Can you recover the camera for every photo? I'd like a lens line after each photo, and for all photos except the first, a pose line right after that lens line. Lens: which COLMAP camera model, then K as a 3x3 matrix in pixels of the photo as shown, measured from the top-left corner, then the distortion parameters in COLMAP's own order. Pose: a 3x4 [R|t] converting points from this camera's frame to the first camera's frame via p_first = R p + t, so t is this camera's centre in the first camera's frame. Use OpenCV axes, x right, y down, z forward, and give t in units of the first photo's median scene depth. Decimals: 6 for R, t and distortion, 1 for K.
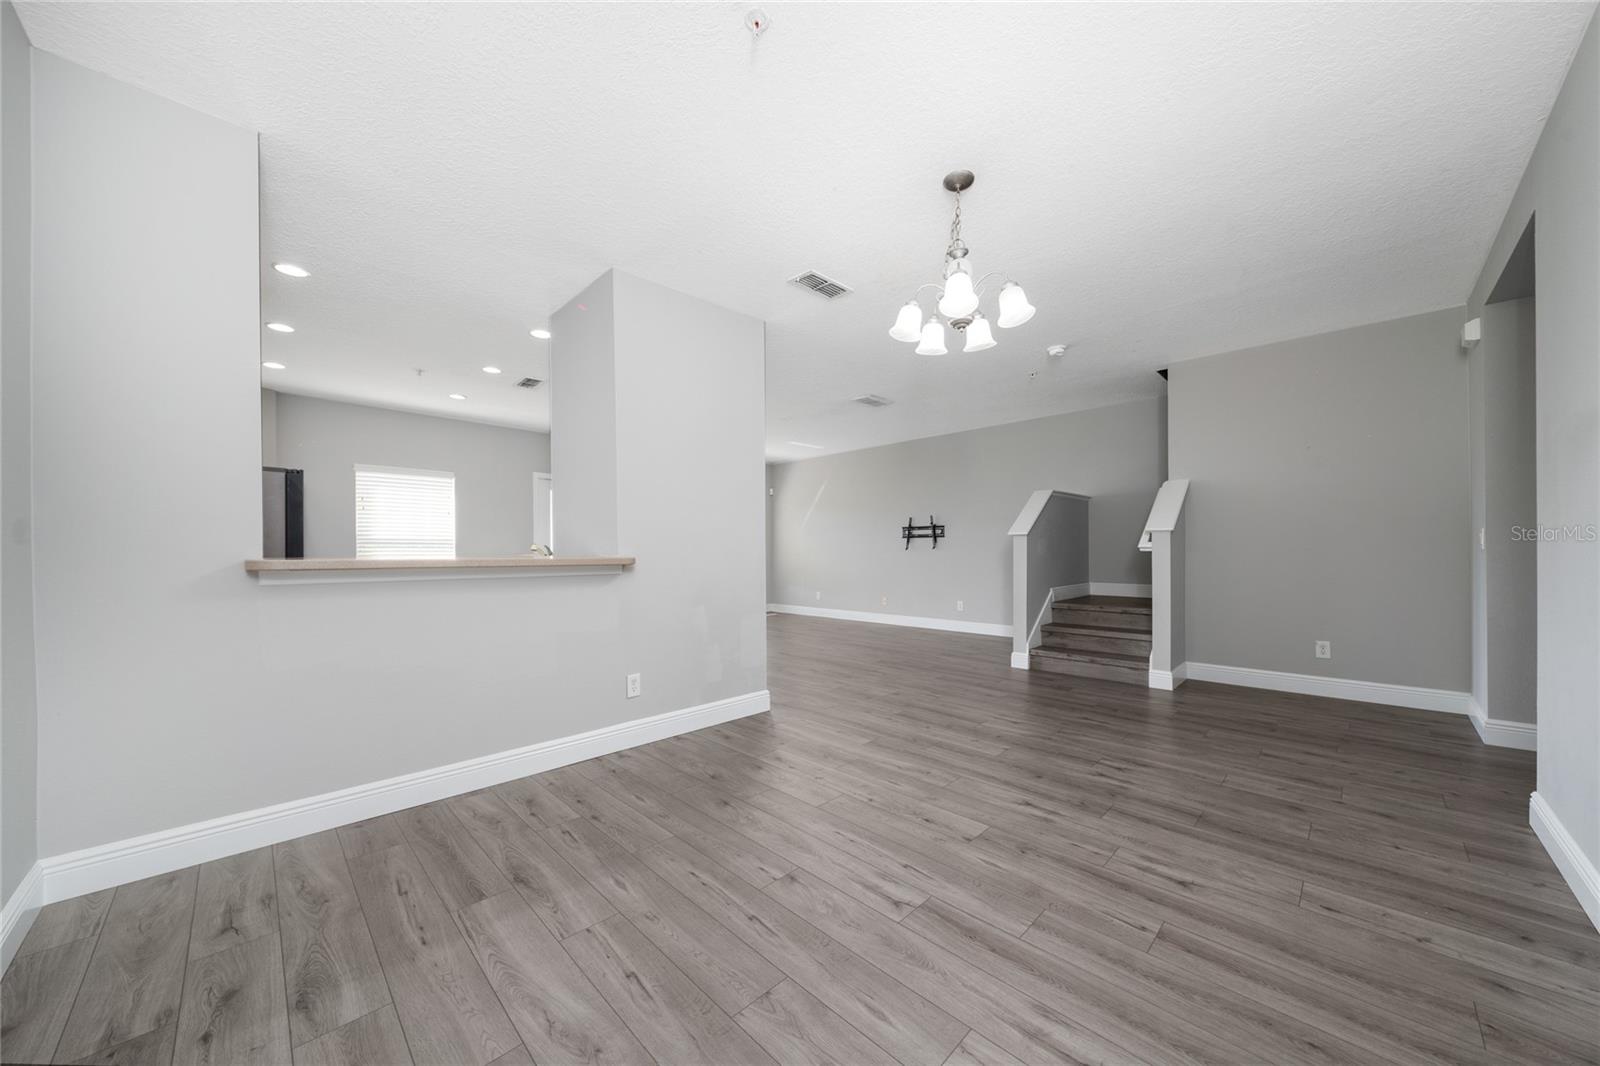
lens RADIAL K [[555.6, 0, 825.2], [0, 555.6, 551.0], [0, 0, 1]] dist [0.000725, -0.000729]
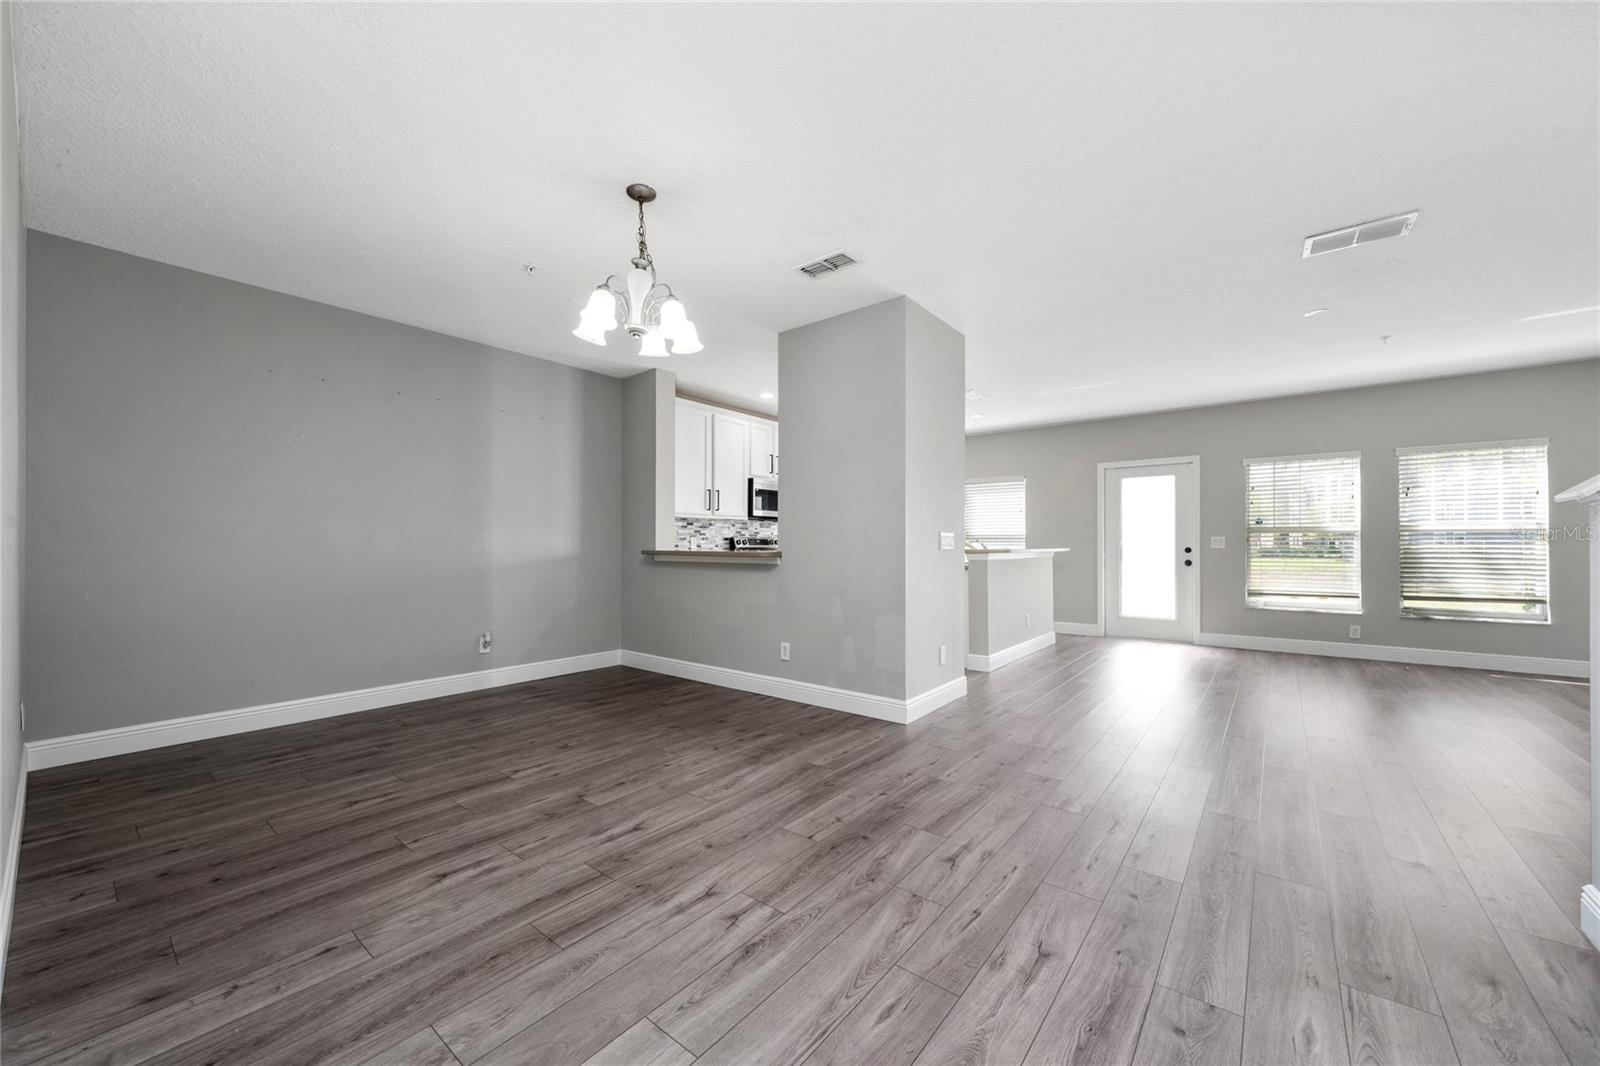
lens RADIAL K [[592.8, 0, 800.9], [0, 592.8, 533.3], [0, 0, 1]] dist [-0.006920, 0.000586]
pose [[0.106750, -0.016087, -0.994156, 1.432383], [-0.002395, 0.999862, -0.016437, -0.017108], [0.994283, 0.004136, 0.106696, 1.216926]]
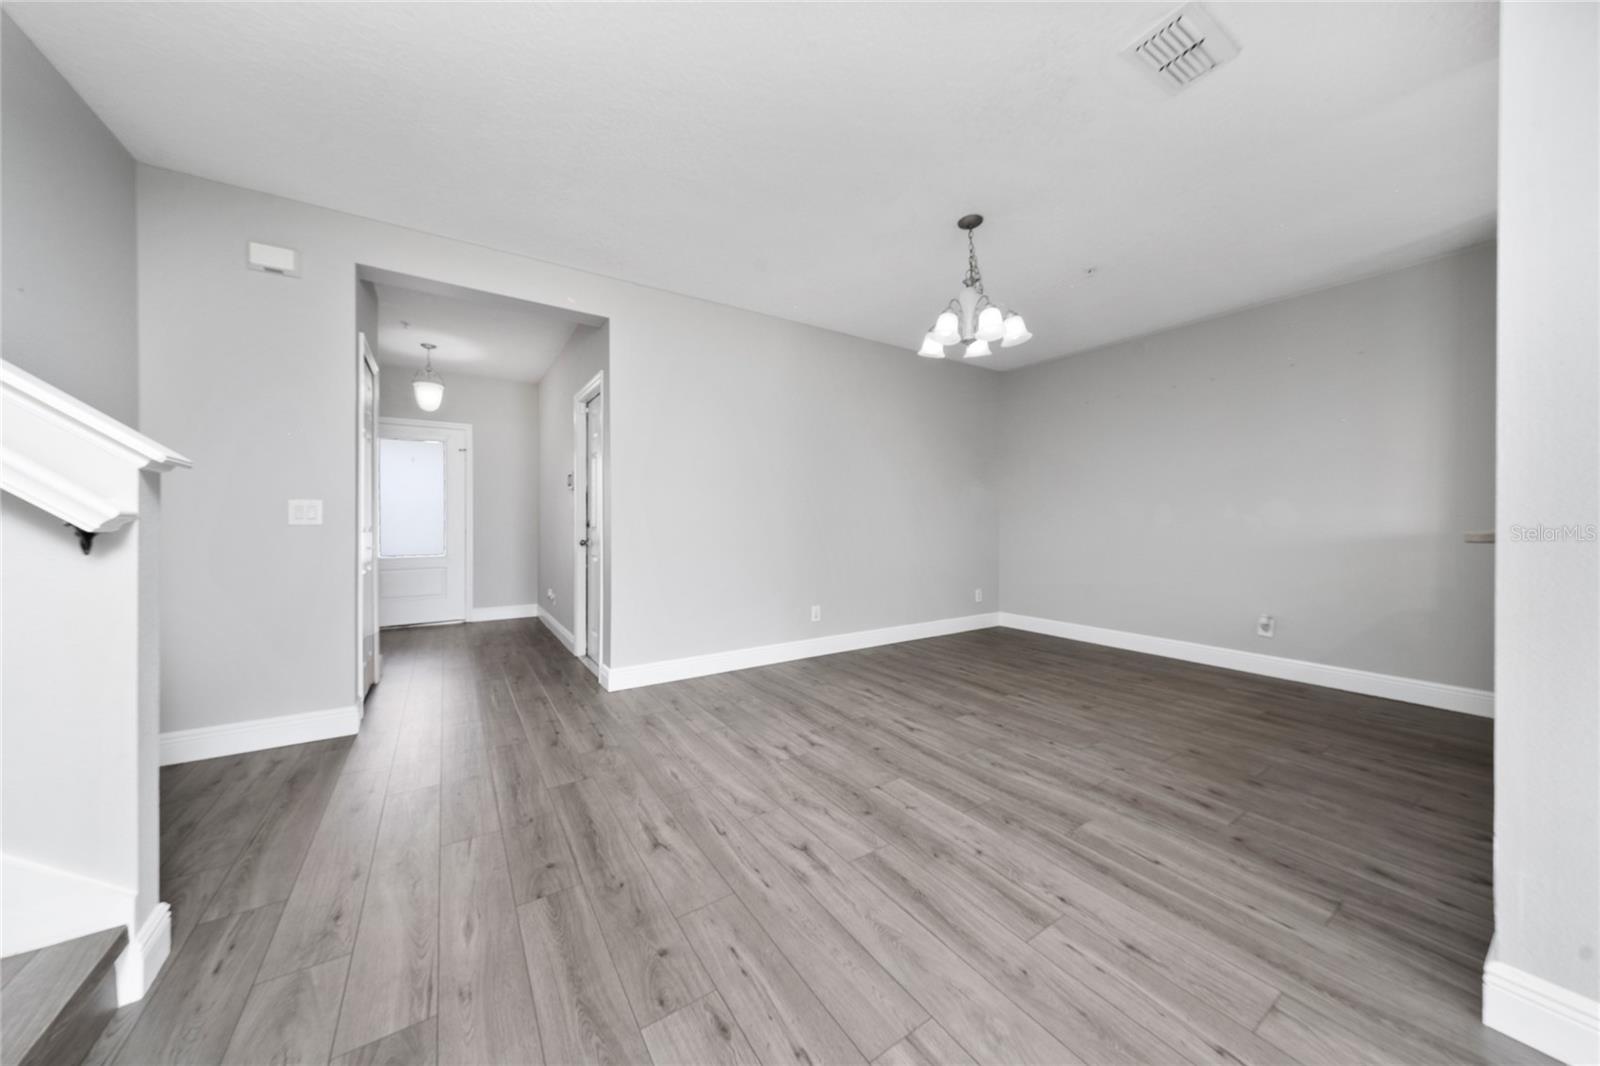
lens RADIAL K [[555.6, 0, 793.5], [0, 555.6, 521.6], [0, 0, 1]] dist [0.000725, -0.000729]
pose [[-0.974813, 0.004489, 0.222980, 0.359481], [0.005100, 0.999985, 0.002164, -0.005088], [-0.222967, 0.003247, -0.974821, 2.351587]]
